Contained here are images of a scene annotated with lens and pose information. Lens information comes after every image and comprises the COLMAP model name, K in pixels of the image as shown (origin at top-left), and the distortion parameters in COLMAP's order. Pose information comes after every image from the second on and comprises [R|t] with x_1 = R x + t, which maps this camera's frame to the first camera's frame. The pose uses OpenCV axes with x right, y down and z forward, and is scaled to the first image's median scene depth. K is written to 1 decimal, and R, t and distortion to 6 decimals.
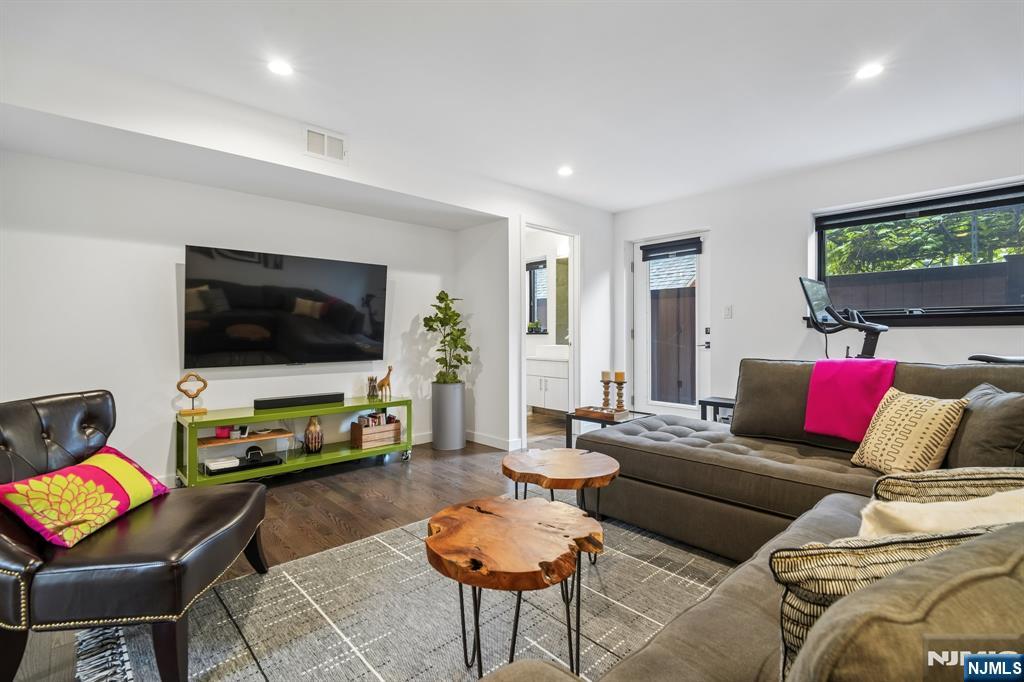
lens RADIAL K [[473.6, 0, 511.7], [0, 473.6, 338.1], [0, 0, 1]] dist [-0.000089, -0.000224]
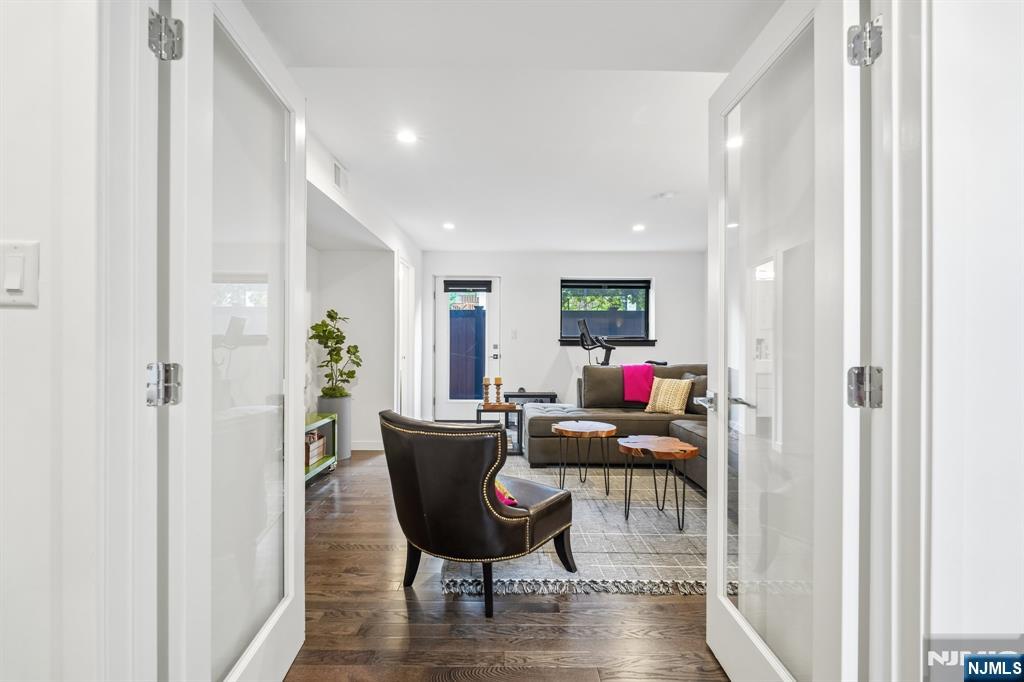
lens RADIAL K [[478.6, 0, 510.2], [0, 478.6, 336.5], [0, 0, 1]] dist [-0.001498, -0.000951]
pose [[0.675049, 0.013642, 0.737646, -0.737549], [0.000015, 0.999829, -0.018505, -0.022872], [-0.737773, 0.012502, 0.674933, -0.011660]]
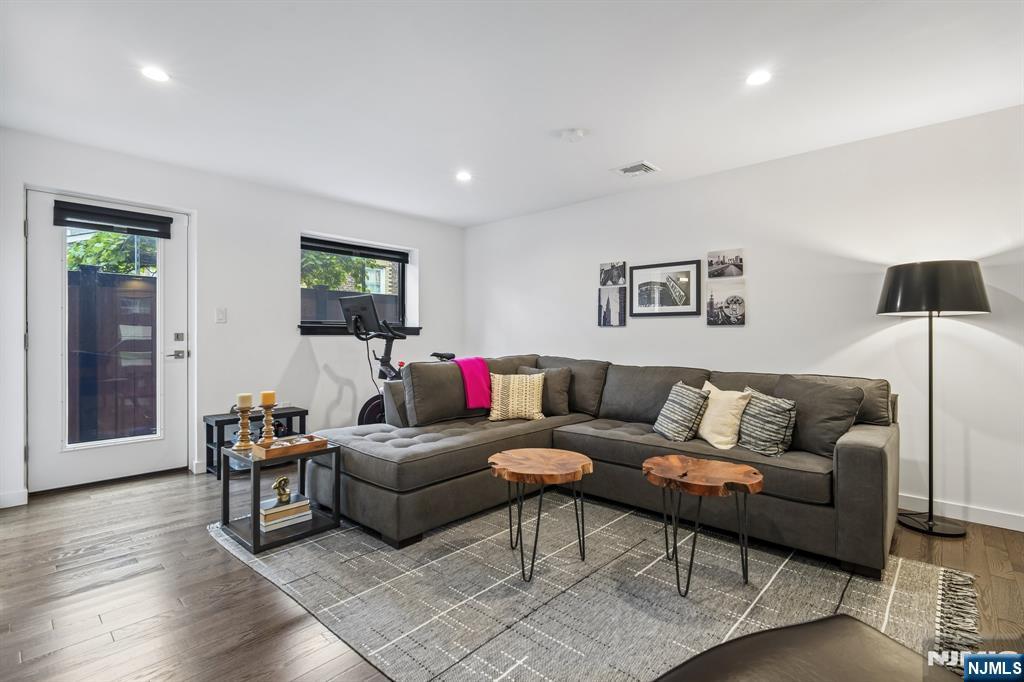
lens RADIAL K [[478.6, 0, 510.2], [0, 478.6, 336.5], [0, 0, 1]] dist [-0.001498, -0.000951]
pose [[-0.079341, -0.001546, 0.996846, -0.523604], [0.006033, 0.999980, 0.002031, -0.017094], [-0.996829, 0.006175, -0.079330, 0.595186]]
